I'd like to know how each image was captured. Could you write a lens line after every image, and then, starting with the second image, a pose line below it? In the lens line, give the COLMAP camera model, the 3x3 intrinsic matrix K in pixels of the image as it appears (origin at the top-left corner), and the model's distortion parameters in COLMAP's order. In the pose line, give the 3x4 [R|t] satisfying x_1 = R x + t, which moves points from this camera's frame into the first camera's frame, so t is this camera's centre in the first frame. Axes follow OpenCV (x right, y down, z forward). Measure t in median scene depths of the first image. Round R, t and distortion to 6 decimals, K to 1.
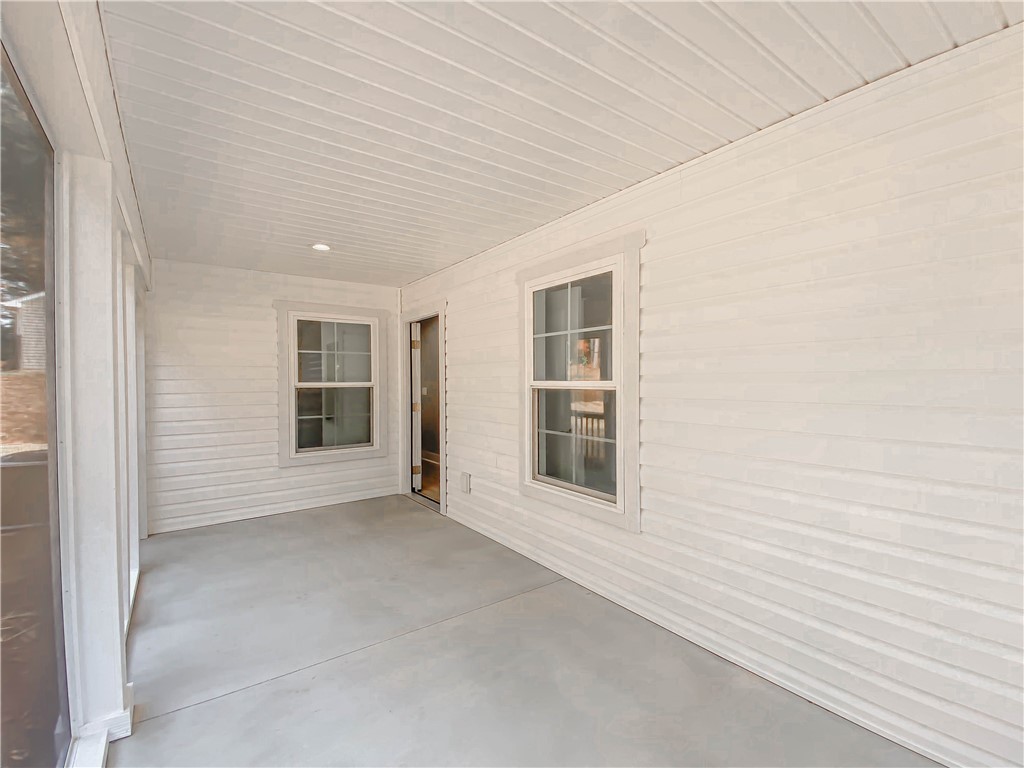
lens RADIAL K [[461.9, 0, 509.7], [0, 461.9, 385.2], [0, 0, 1]] dist [0.003826, -0.014061]
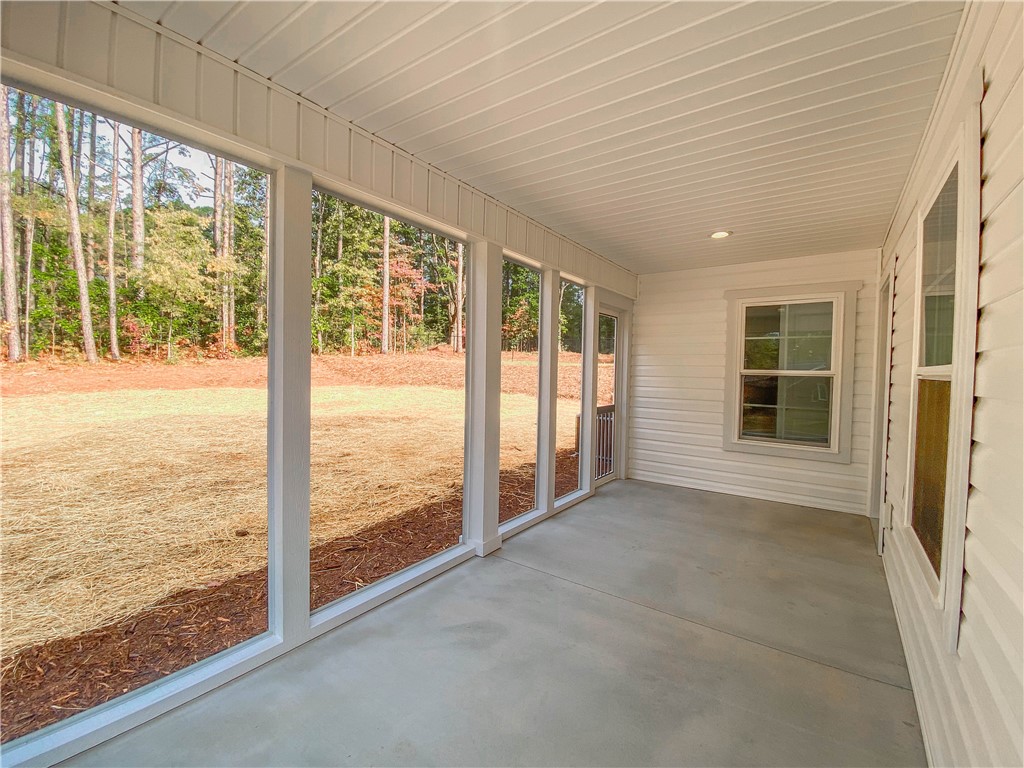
lens RADIAL K [[461.9, 0, 509.7], [0, 461.9, 385.2], [0, 0, 1]] dist [0.003826, -0.014061]
pose [[0.290378, 0.044997, -0.955854, 0.362117], [-0.033319, 0.998764, 0.036895, 0.008446], [0.956332, 0.021135, 0.291518, 0.219347]]
